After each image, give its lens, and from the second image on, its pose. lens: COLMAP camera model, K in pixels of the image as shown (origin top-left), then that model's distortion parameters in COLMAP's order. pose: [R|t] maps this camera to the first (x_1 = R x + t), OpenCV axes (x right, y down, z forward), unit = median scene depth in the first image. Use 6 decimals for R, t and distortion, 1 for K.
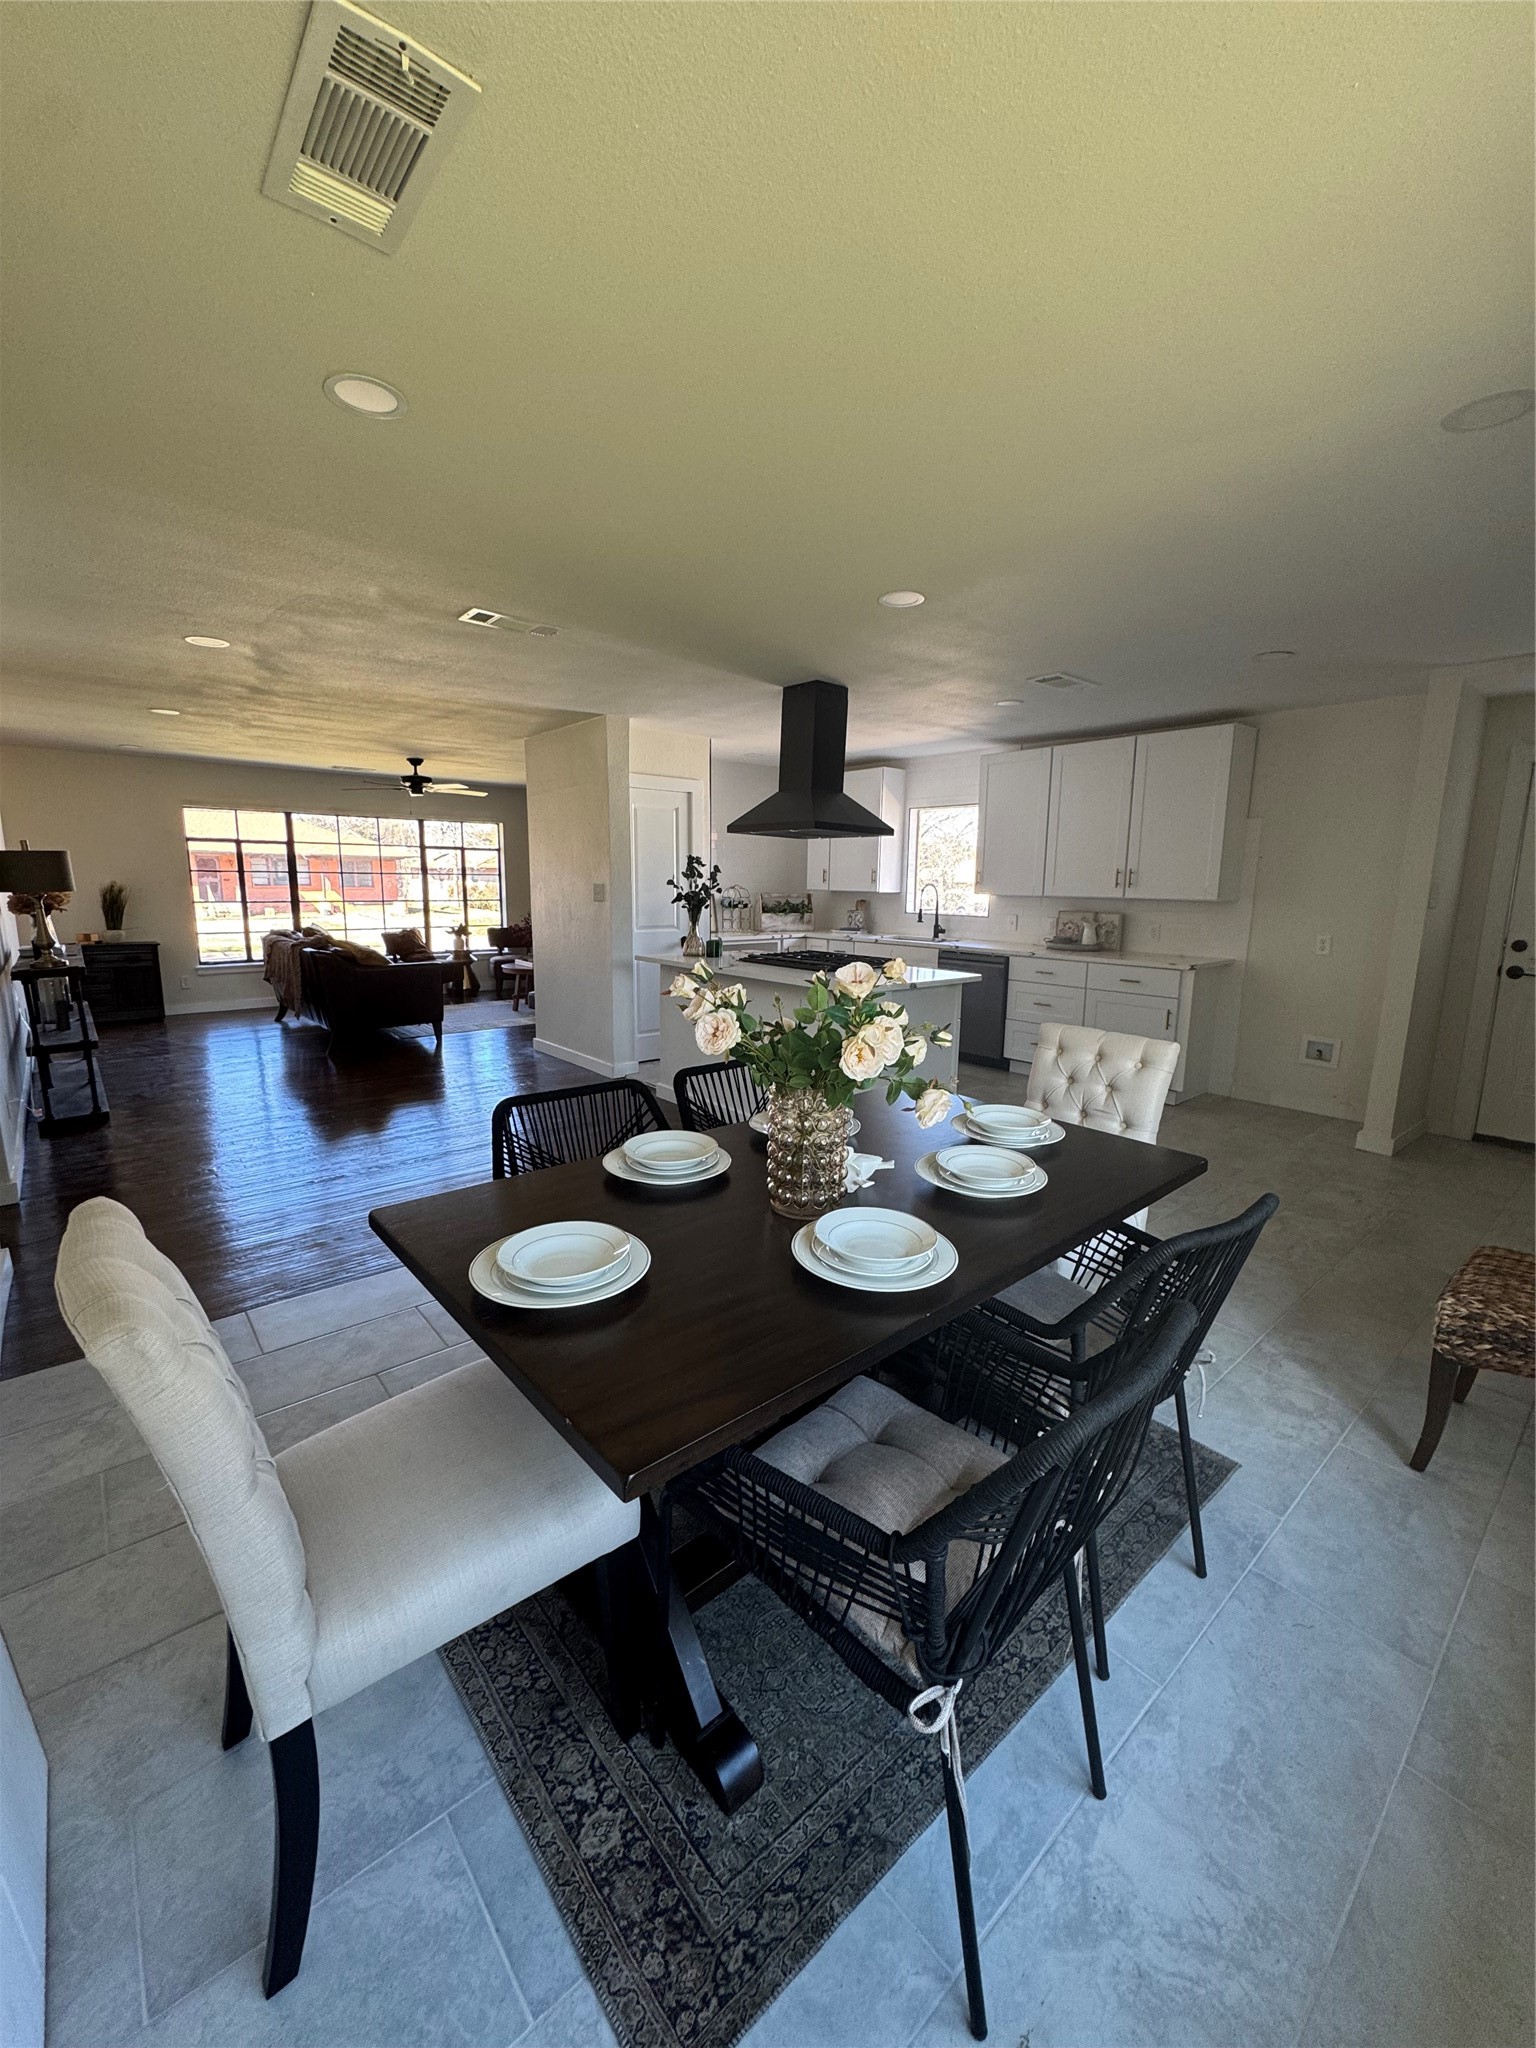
lens RADIAL K [[816.1, 0, 771.1], [0, 816.1, 1018.3], [0, 0, 1]] dist [-0.003973, 0.000452]
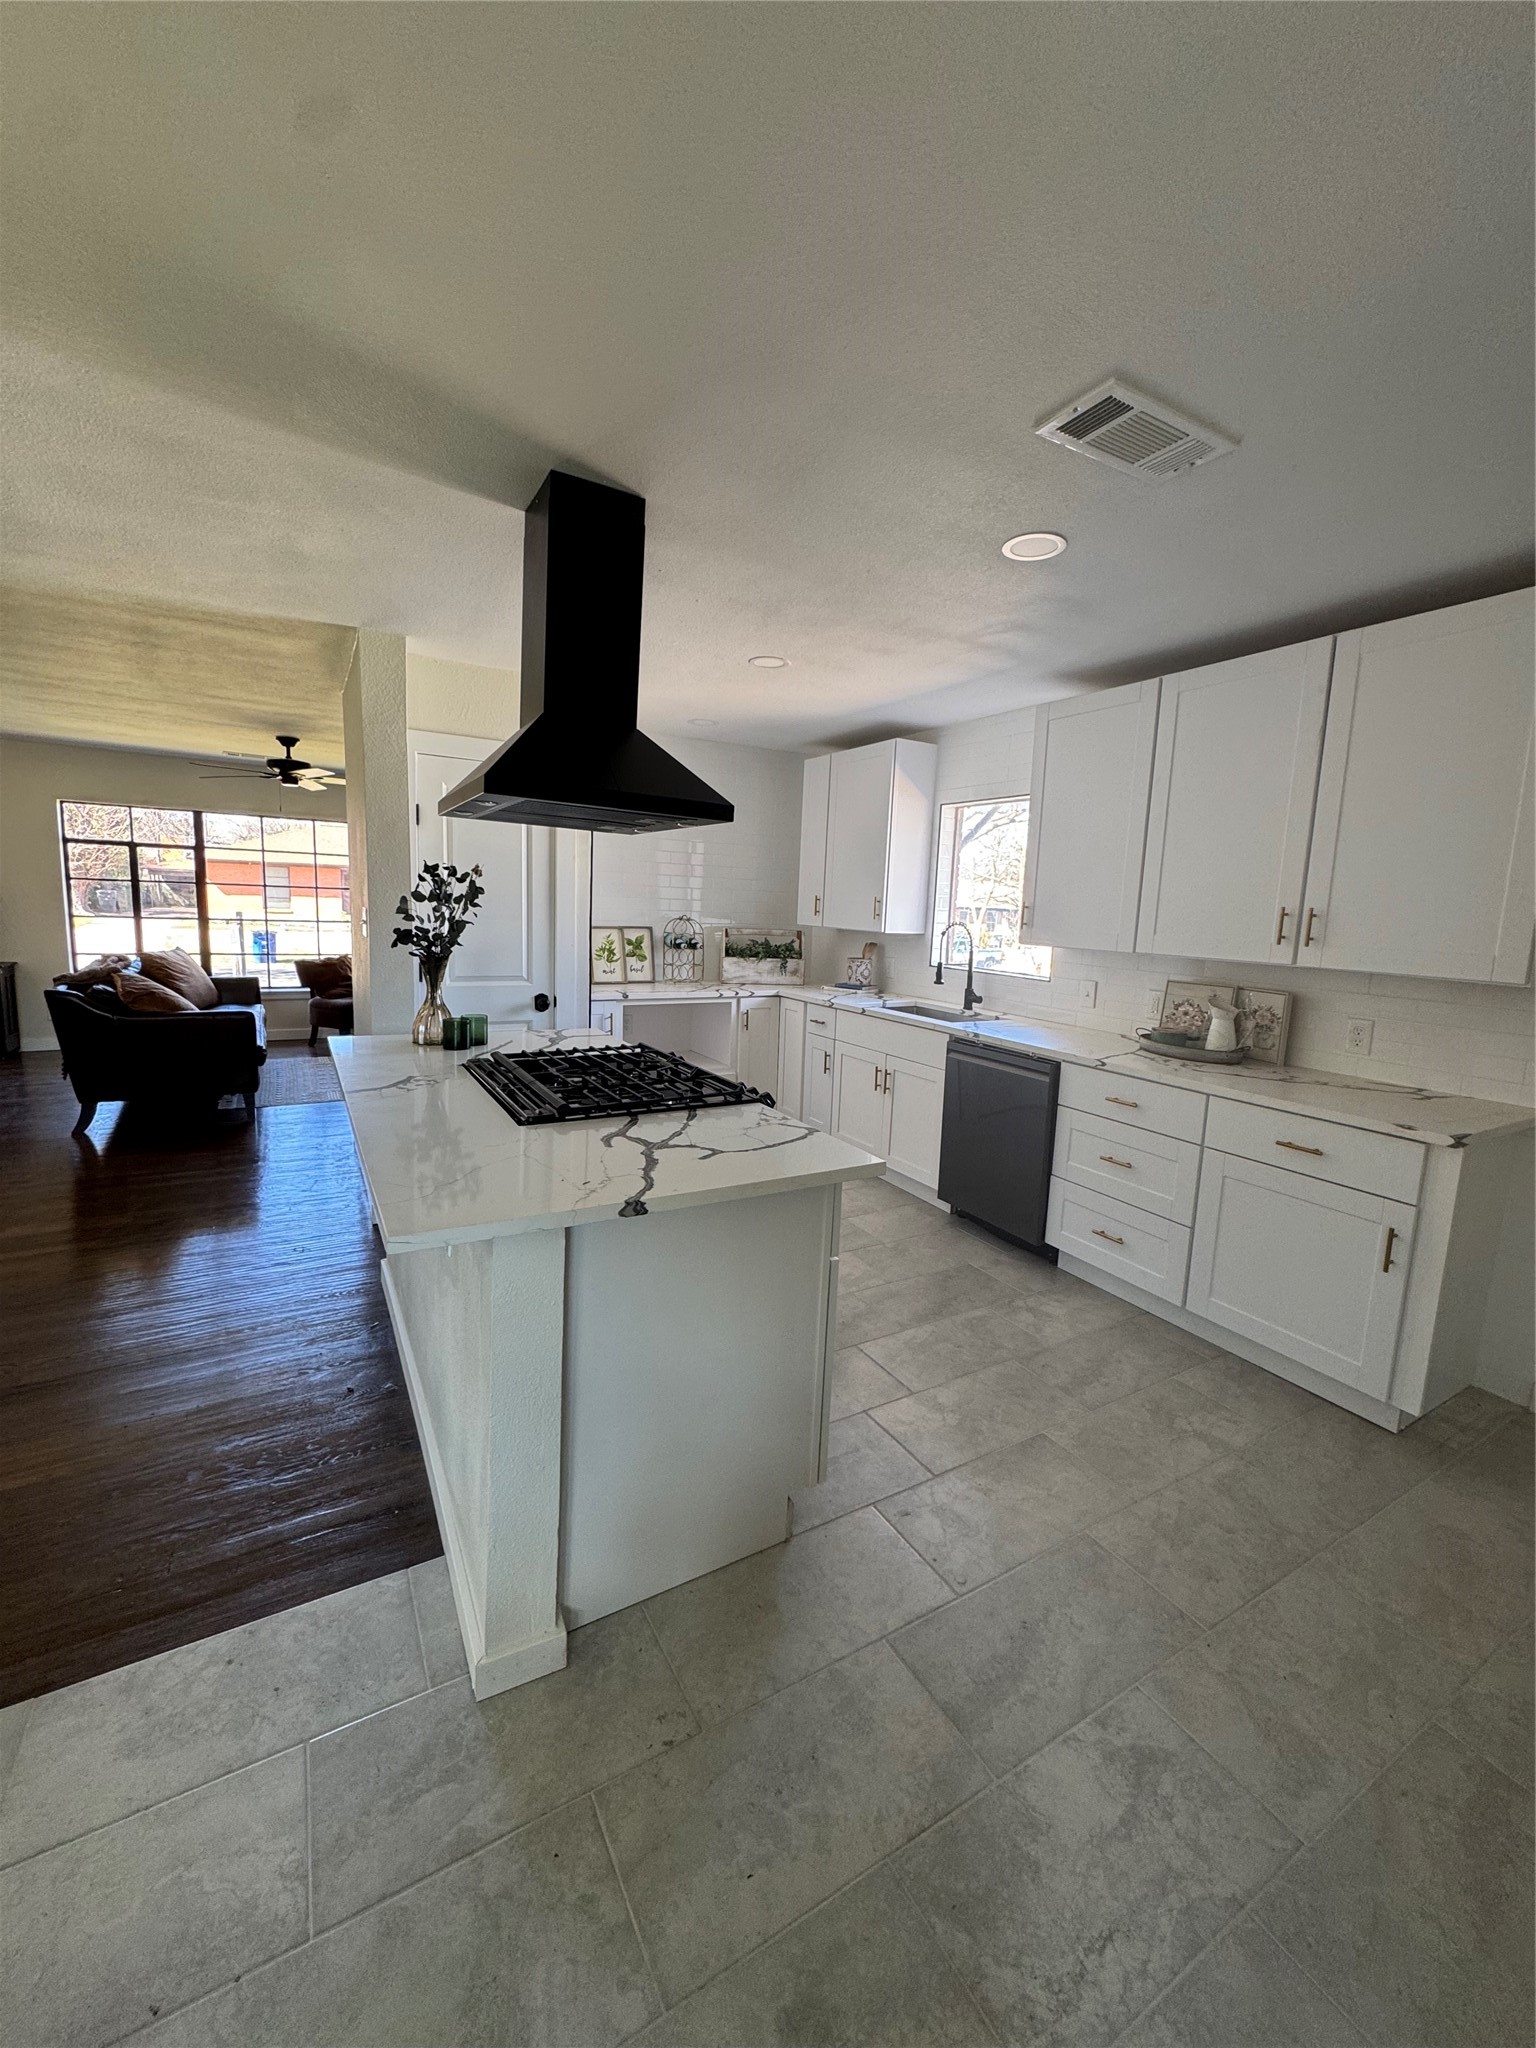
lens RADIAL K [[816.1, 0, 771.5], [0, 816.1, 1018.8], [0, 0, 1]] dist [-0.003973, 0.000452]
pose [[0.983059, 0.052034, -0.175747, 0.264186], [-0.057487, 0.998006, -0.026076, -0.106897], [0.174040, 0.035737, 0.984090, 0.580544]]
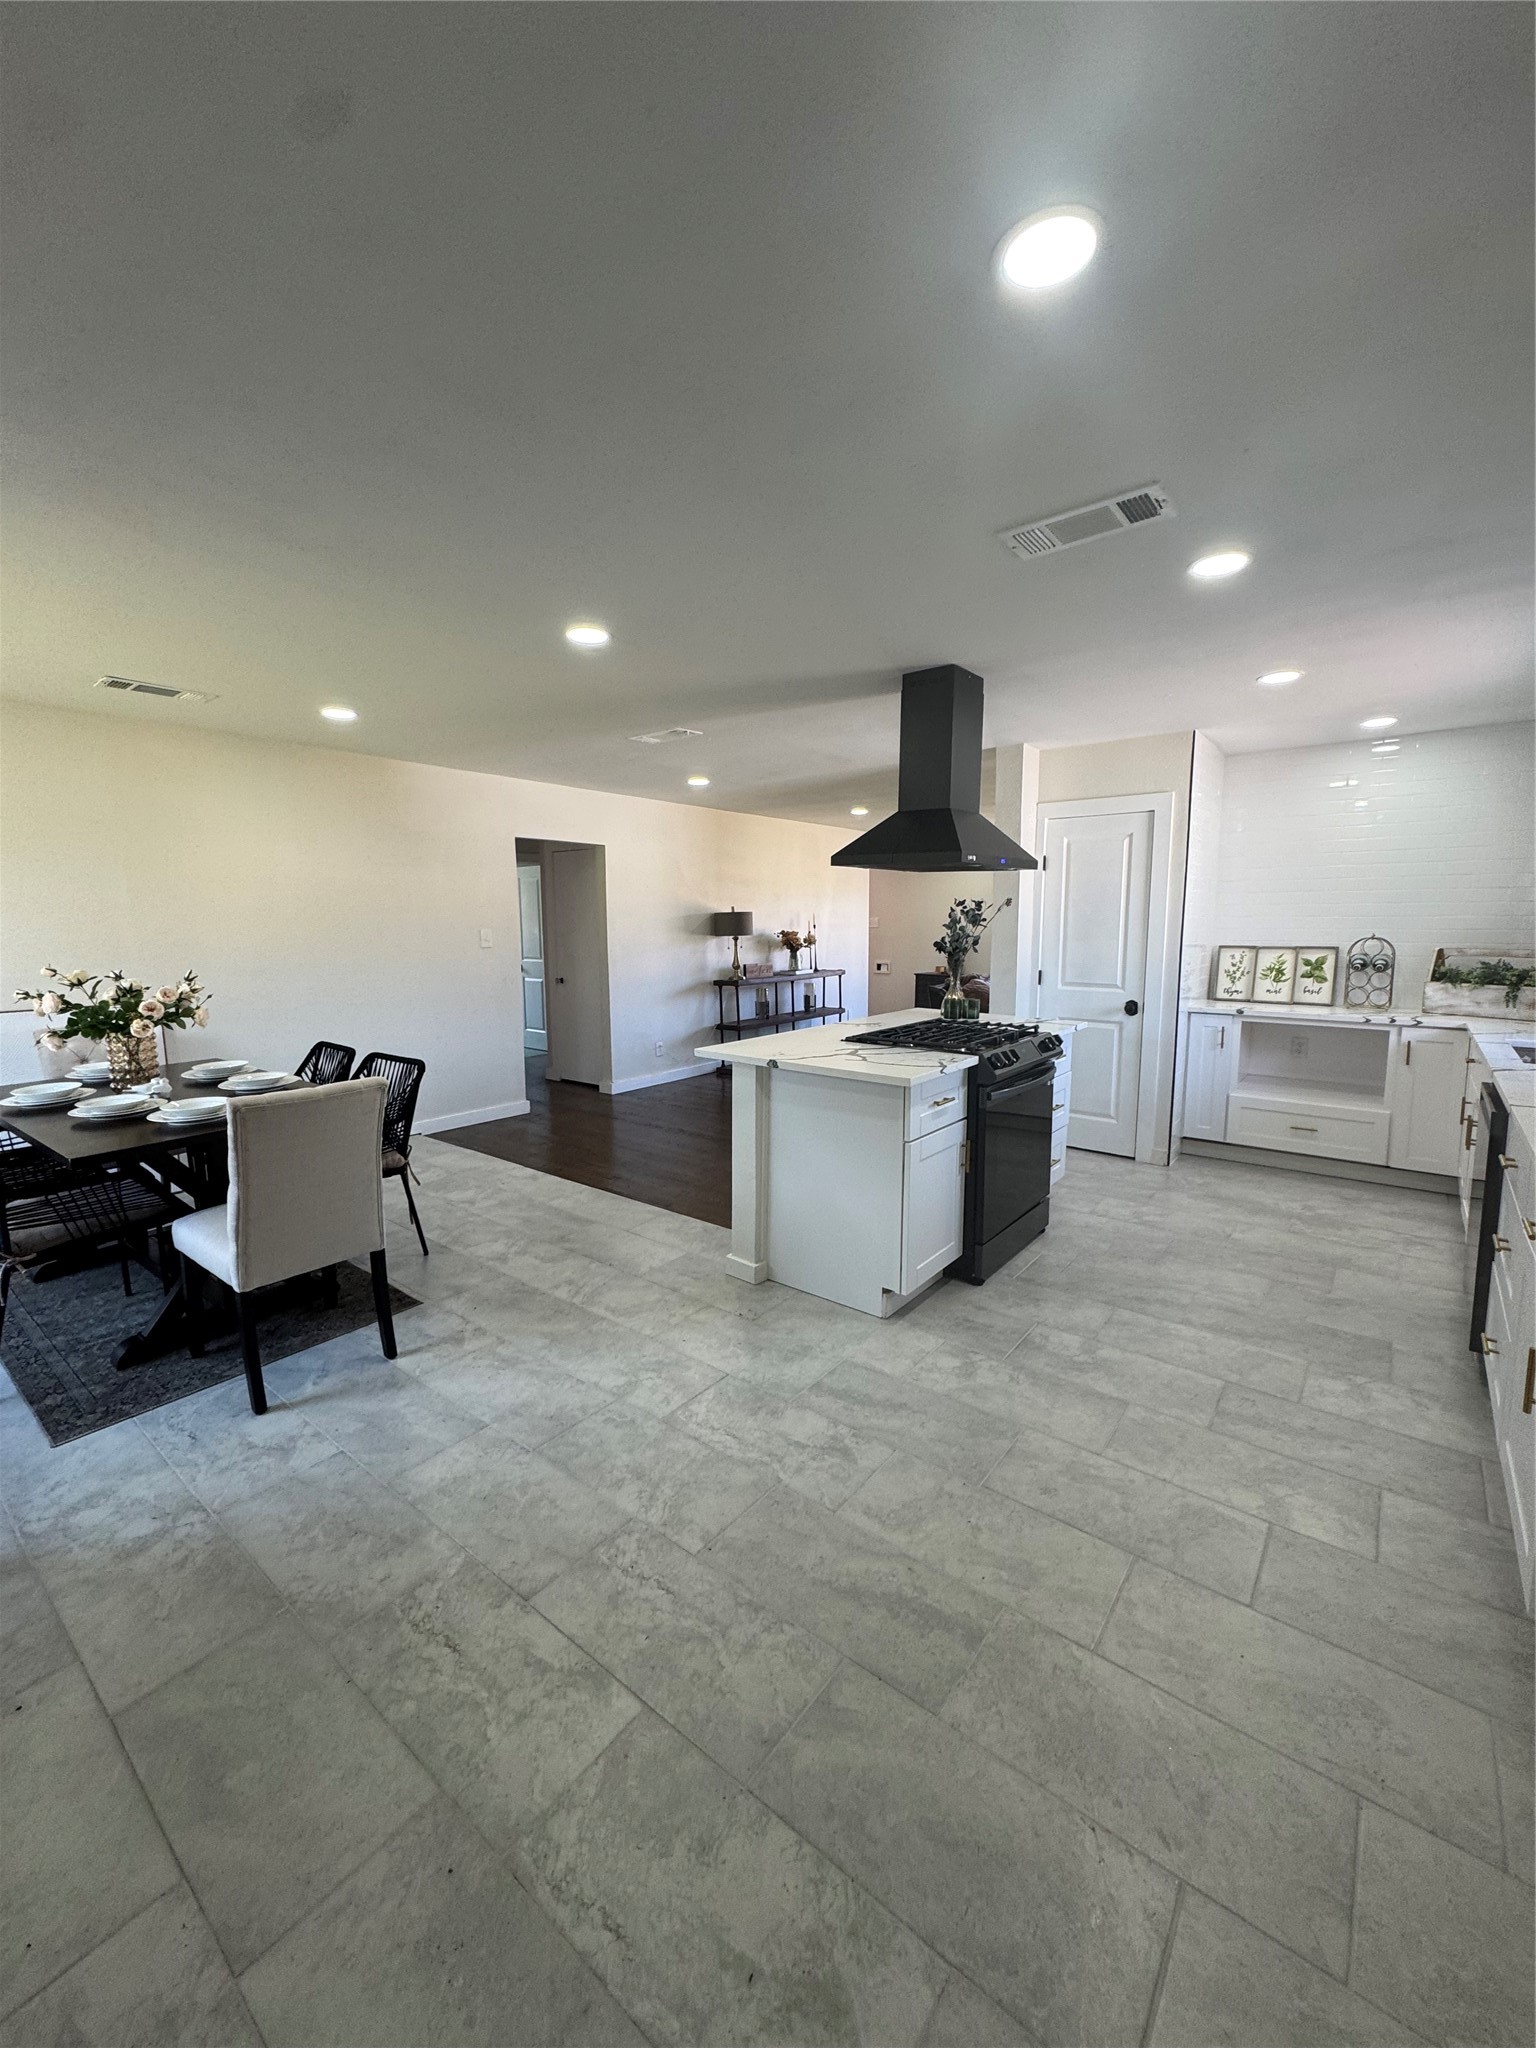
lens RADIAL K [[816.1, 0, 770.7], [0, 816.1, 1019.9], [0, 0, 1]] dist [-0.003973, 0.000452]
pose [[0.192683, 0.106207, -0.975496, 0.817441], [-0.159965, 0.984226, 0.075560, -0.123542], [0.968134, 0.141487, 0.206633, 0.747840]]
